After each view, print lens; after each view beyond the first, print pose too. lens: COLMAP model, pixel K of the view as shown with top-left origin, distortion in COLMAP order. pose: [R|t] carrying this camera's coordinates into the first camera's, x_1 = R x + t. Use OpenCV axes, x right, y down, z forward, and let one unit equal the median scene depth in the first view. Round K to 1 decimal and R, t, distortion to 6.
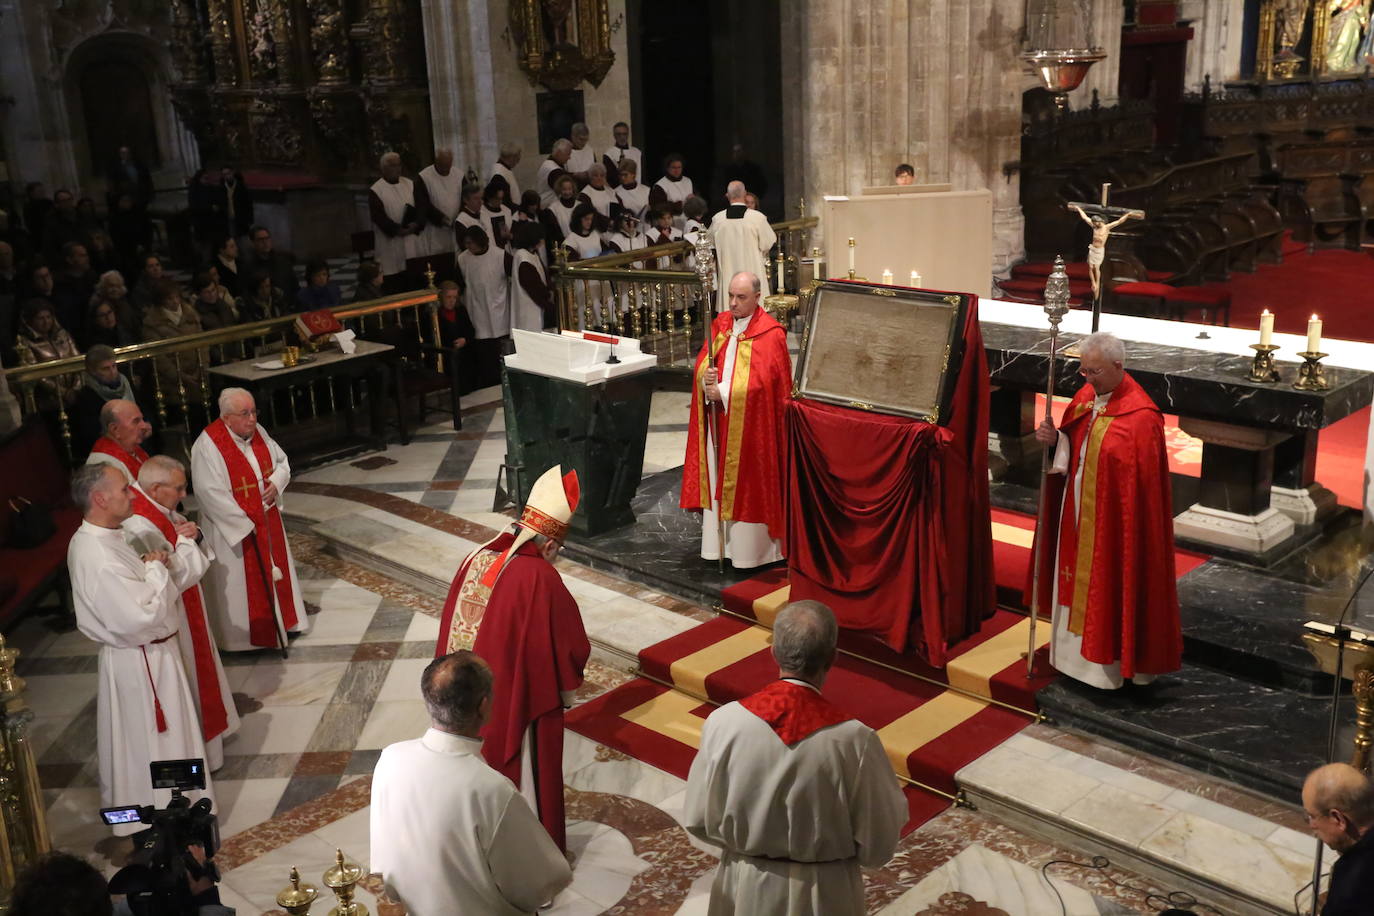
lens RADIAL K [[1487.7, 0, 687.0], [0, 1487.7, 458.0], [0, 0, 1]] dist [0.017719, 0.126597]
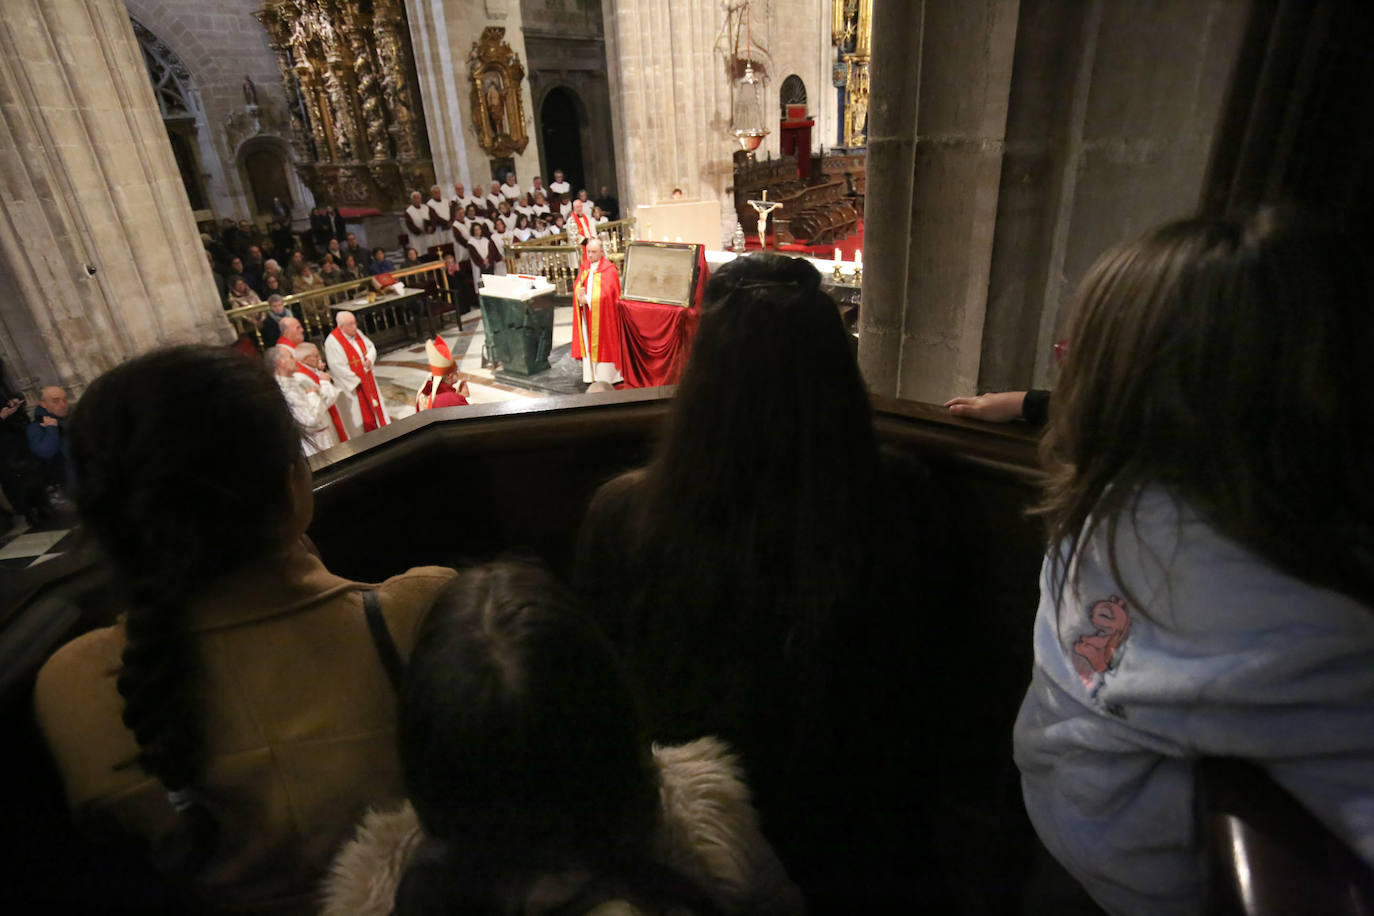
lens RADIAL K [[737.9, 0, 688.0], [0, 737.9, 463.8], [0, 0, 1]] dist [-0.069003, 0.038732]
pose [[0.989414, -0.072763, 0.125561, 0.012415], [0.052641, 0.986240, 0.156716, 0.020075], [-0.135236, -0.148447, 0.979630, -0.035228]]
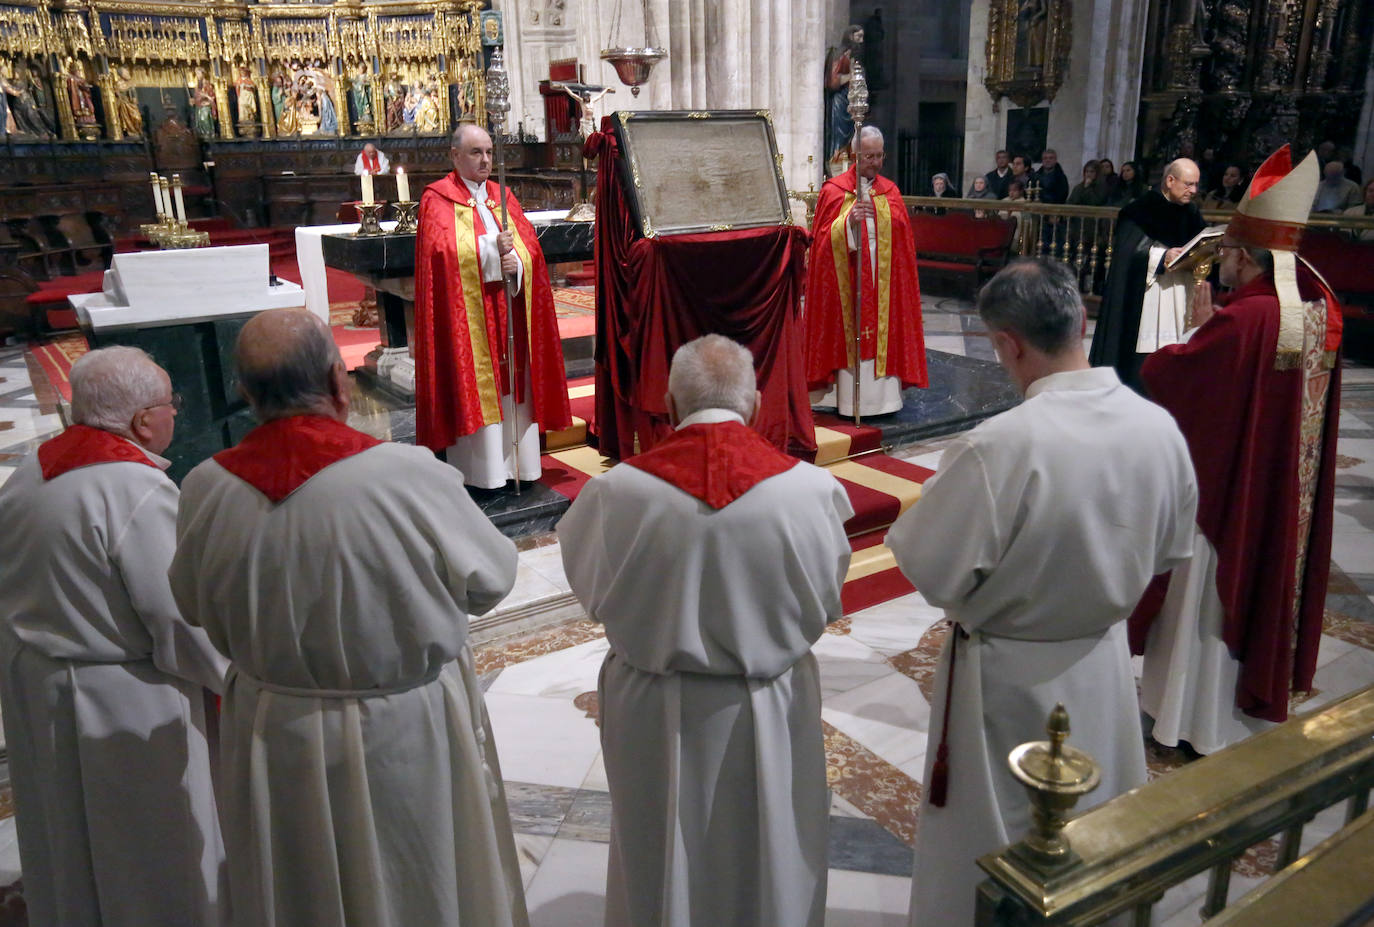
lens RADIAL K [[1061.0, 0, 701.3], [0, 1061.0, 465.7], [0, 0, 1]] dist [-0.000396, 0.011387]
pose [[0.200893, -0.251633, 0.946743, -0.395079], [0.295915, 0.936886, 0.186222, -0.013998], [-0.933850, 0.242745, 0.262676, 0.557704]]
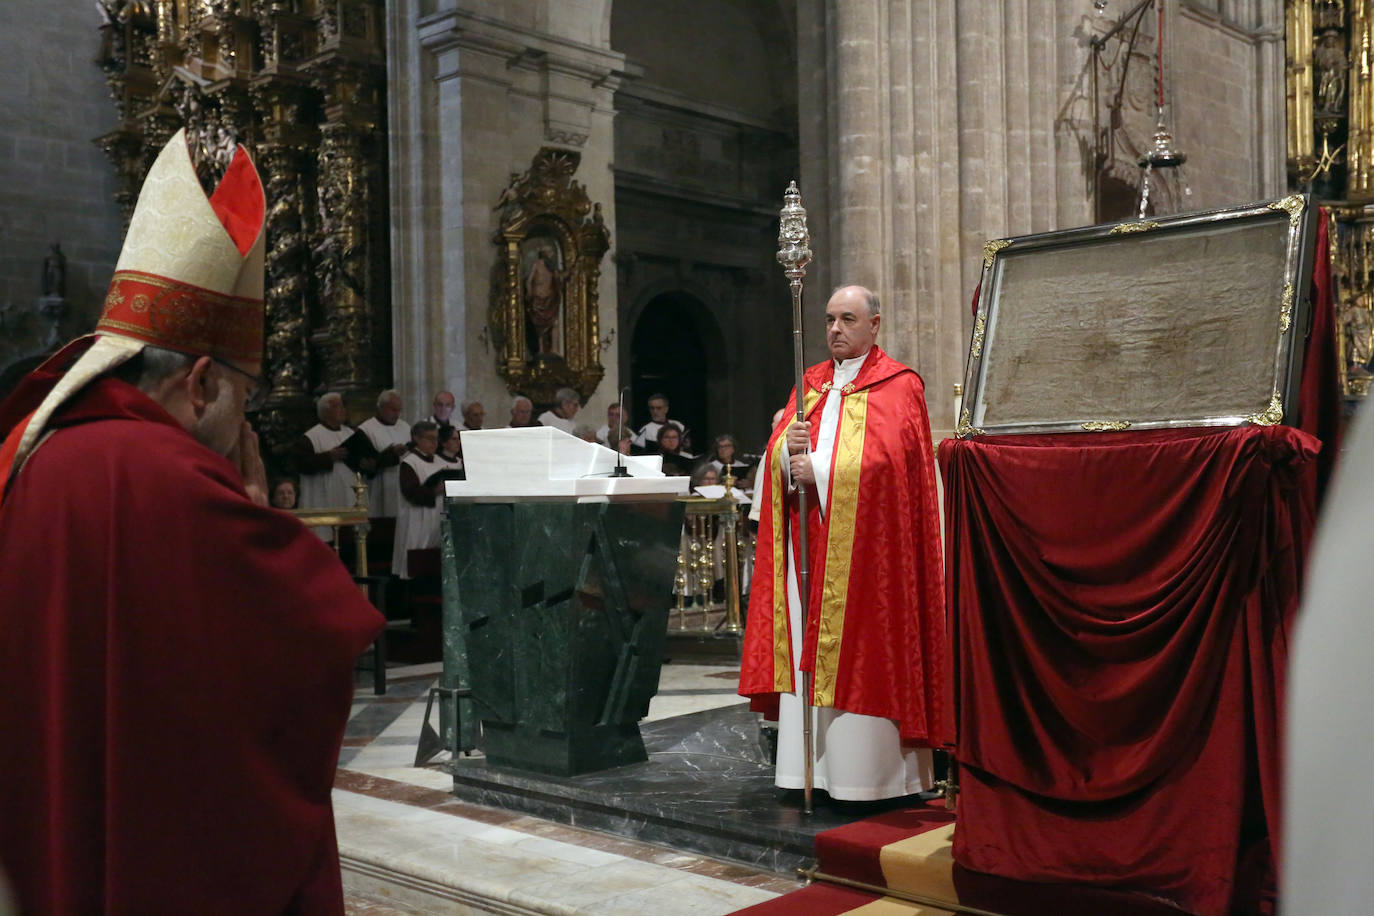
lens RADIAL K [[1465.8, 0, 687.0], [0, 1465.8, 458.0], [0, 0, 1]] dist [0.010598, 0.141786]
pose [[0.999614, 0.020745, 0.018473, -0.026494], [-0.014230, 0.953577, -0.300812, 0.087270], [-0.023855, 0.300434, 0.953504, 0.329431]]
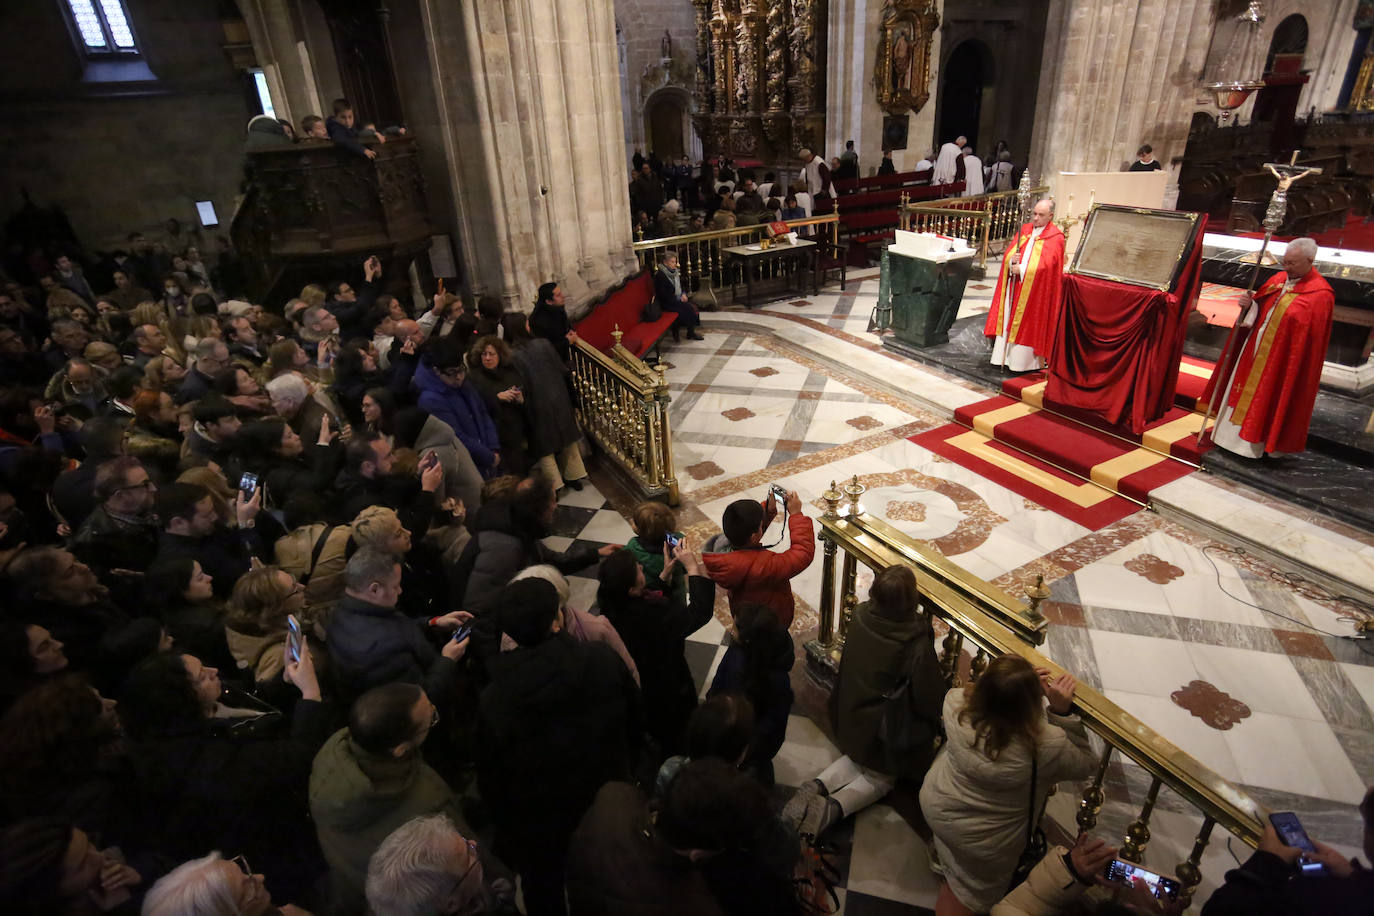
lens RADIAL K [[737.9, 0, 688.0], [0, 737.9, 463.8], [0, 0, 1]] dist [-0.069003, 0.038732]
pose [[0.954192, 0.126233, -0.271261, -0.065273], [-0.072894, 0.977401, 0.198427, 0.028229], [0.290179, -0.169564, 0.941830, 0.024400]]
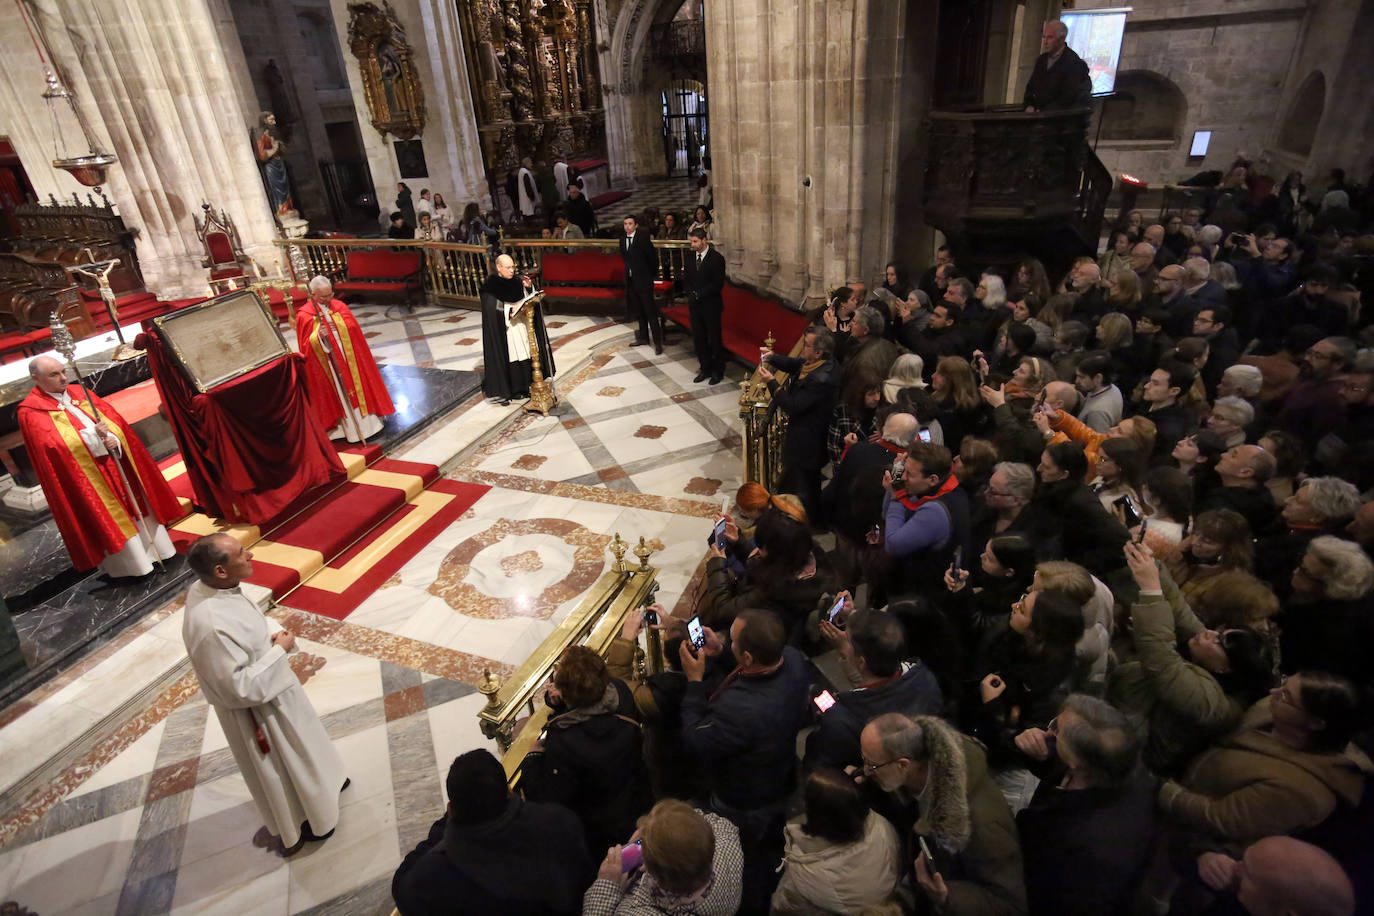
lens RADIAL K [[737.9, 0, 688.0], [0, 737.9, 463.8], [0, 0, 1]] dist [-0.069003, 0.038732]
pose [[-0.400972, -0.373663, 0.836420, -0.502782], [0.340471, 0.786847, 0.514735, -0.127486], [-0.850471, 0.491170, -0.188282, 0.509706]]
